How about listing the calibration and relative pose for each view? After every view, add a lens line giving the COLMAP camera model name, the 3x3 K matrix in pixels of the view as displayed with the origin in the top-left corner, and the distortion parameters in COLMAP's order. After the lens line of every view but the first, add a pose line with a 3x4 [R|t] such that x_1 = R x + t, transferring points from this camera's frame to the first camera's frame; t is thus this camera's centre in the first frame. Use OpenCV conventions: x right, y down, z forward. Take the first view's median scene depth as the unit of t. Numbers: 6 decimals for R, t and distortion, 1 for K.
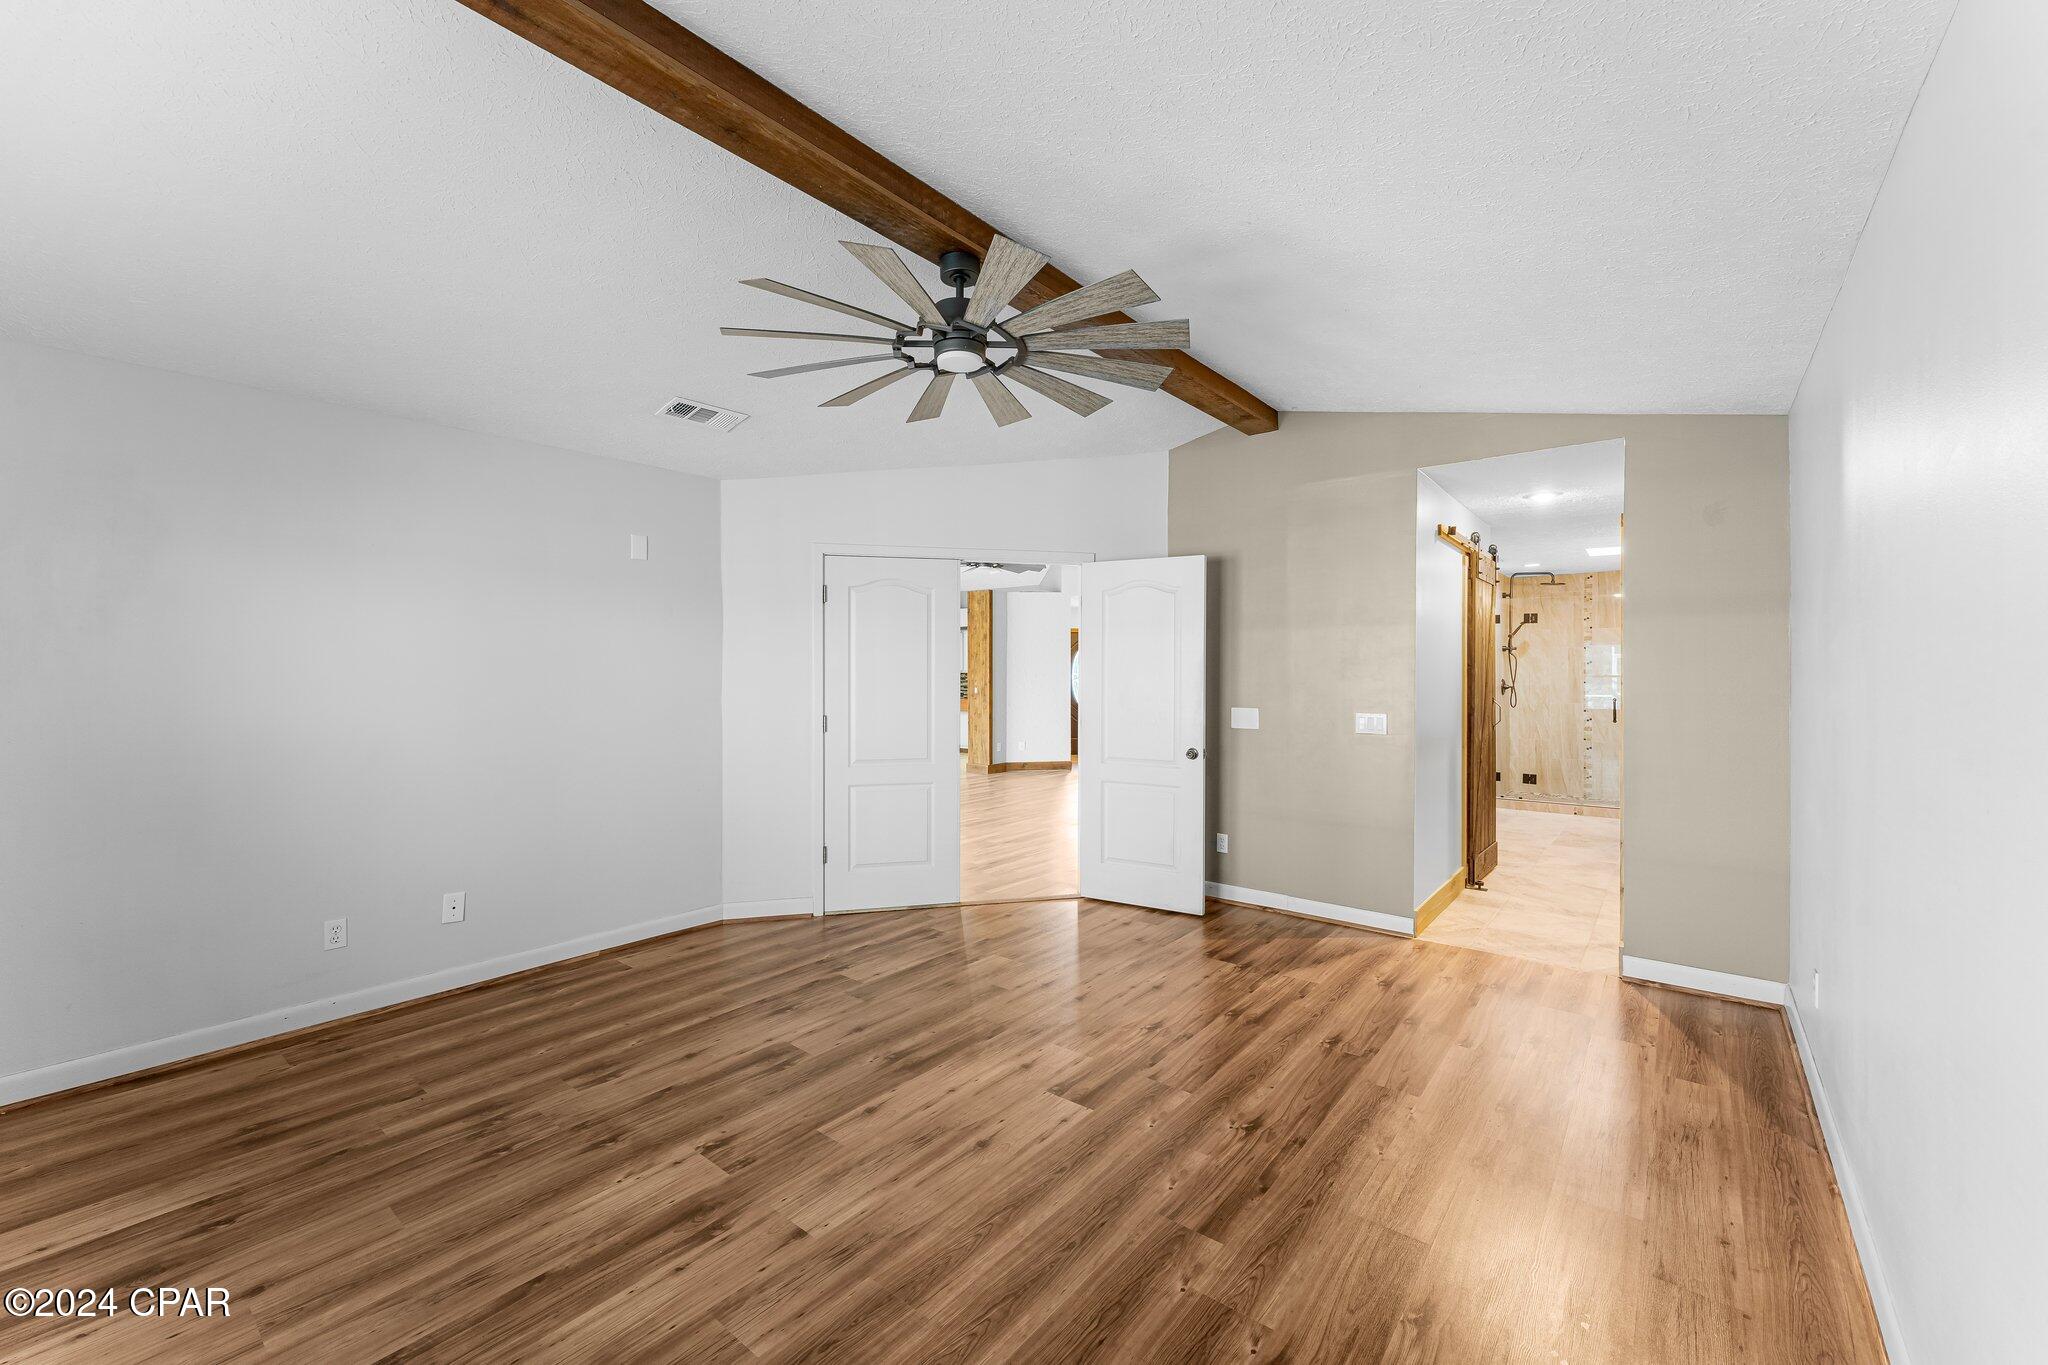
lens RADIAL K [[816.6, 0, 1024.0], [0, 816.6, 682.5], [0, 0, 1]] dist [-0.000434, -0.000033]
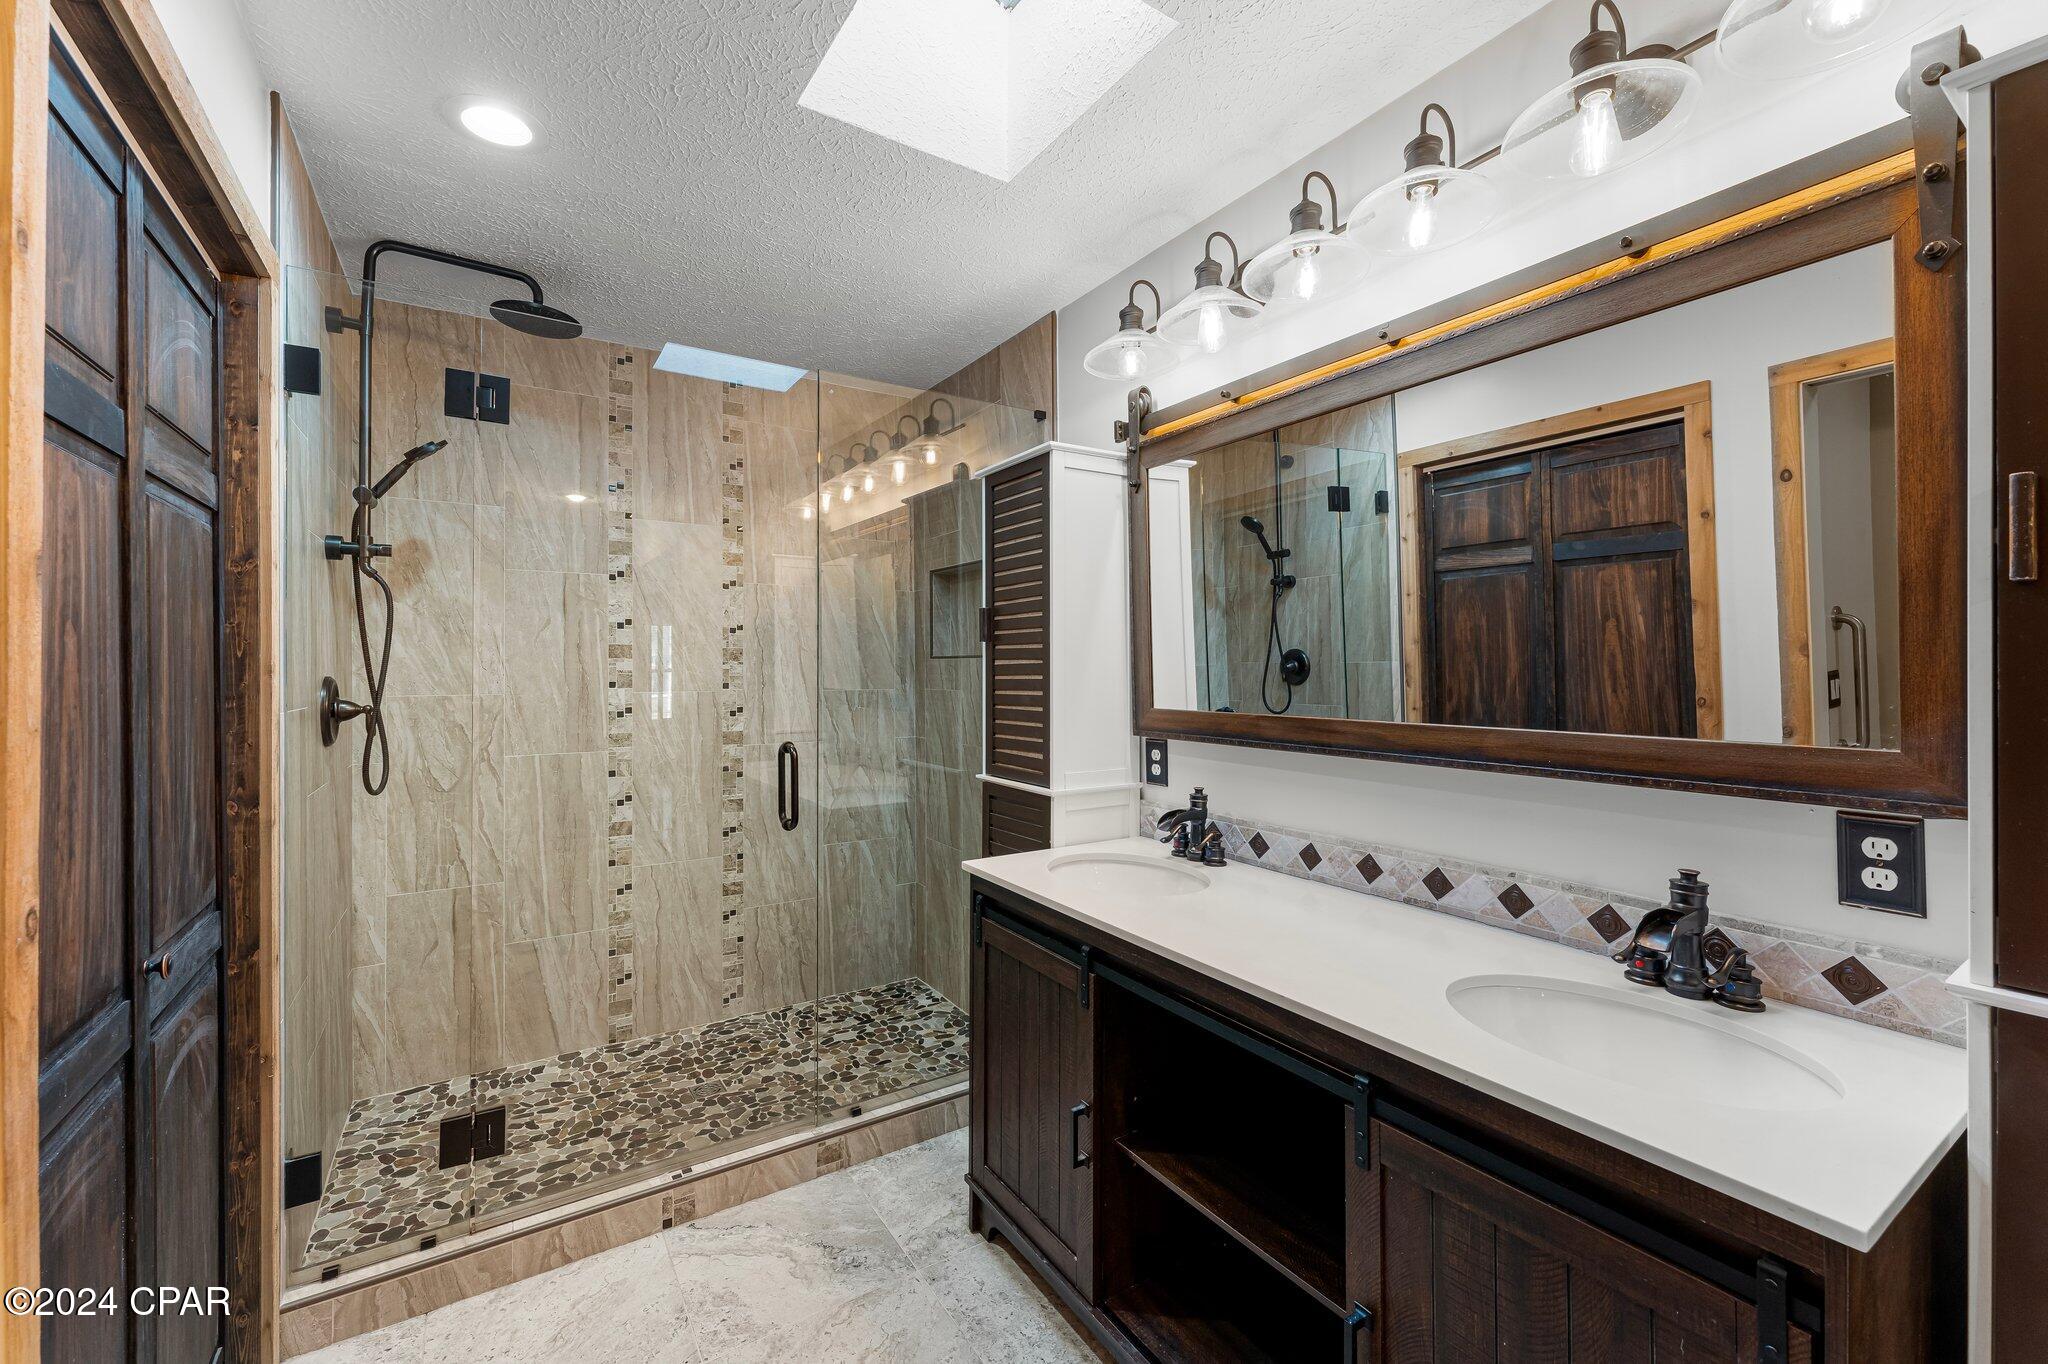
lens RADIAL K [[819.1, 0, 1014.9], [0, 819.1, 679.9], [0, 0, 1]] dist [0.001541, 0.000359]
pose [[0.321791, -0.001978, 0.946809, 0.634459], [0.001221, 0.999998, 0.001674, -0.005188], [-0.946810, 0.000617, 0.321793, 1.095322]]
